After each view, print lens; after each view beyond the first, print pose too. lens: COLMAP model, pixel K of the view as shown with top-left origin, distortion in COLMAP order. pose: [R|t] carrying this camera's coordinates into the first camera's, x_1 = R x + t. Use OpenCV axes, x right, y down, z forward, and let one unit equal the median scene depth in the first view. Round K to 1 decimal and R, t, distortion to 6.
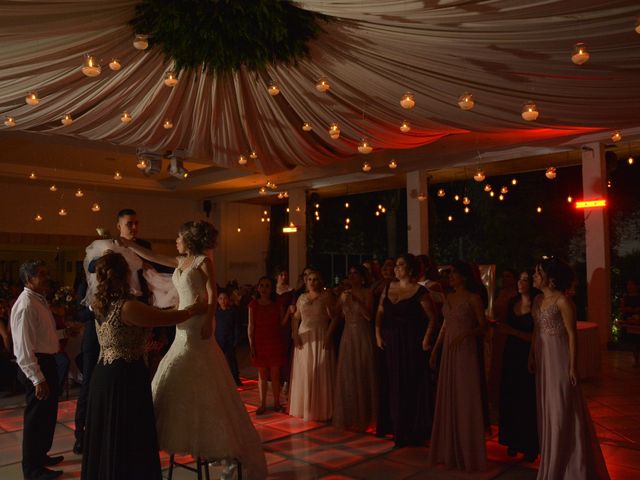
lens RADIAL K [[564.9, 0, 320.0], [0, 564.9, 240.0], [0, 0, 1]] dist [-0.149879, 0.109744]
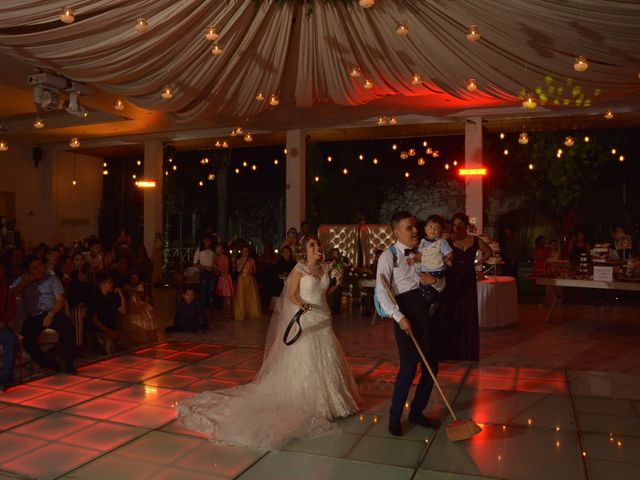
lens RADIAL K [[564.9, 0, 320.0], [0, 564.9, 240.0], [0, 0, 1]] dist [-0.149879, 0.109744]
pose [[0.917955, 0.005199, 0.396650, -0.184181], [-0.031918, 0.997640, 0.060790, 0.010442], [-0.395398, -0.068462, 0.915955, 0.056109]]
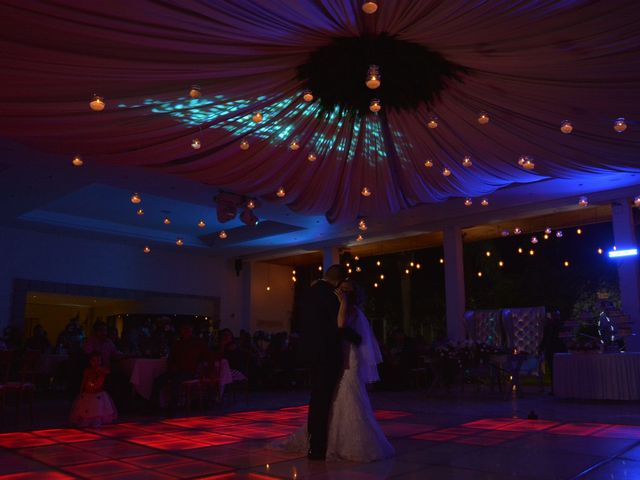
lens RADIAL K [[564.9, 0, 320.0], [0, 564.9, 240.0], [0, 0, 1]] dist [-0.149879, 0.109744]
pose [[0.999396, 0.012485, 0.032442, -0.117108], [-0.007933, 0.990564, -0.136823, 0.048711], [-0.033844, 0.136483, 0.990064, -0.054880]]
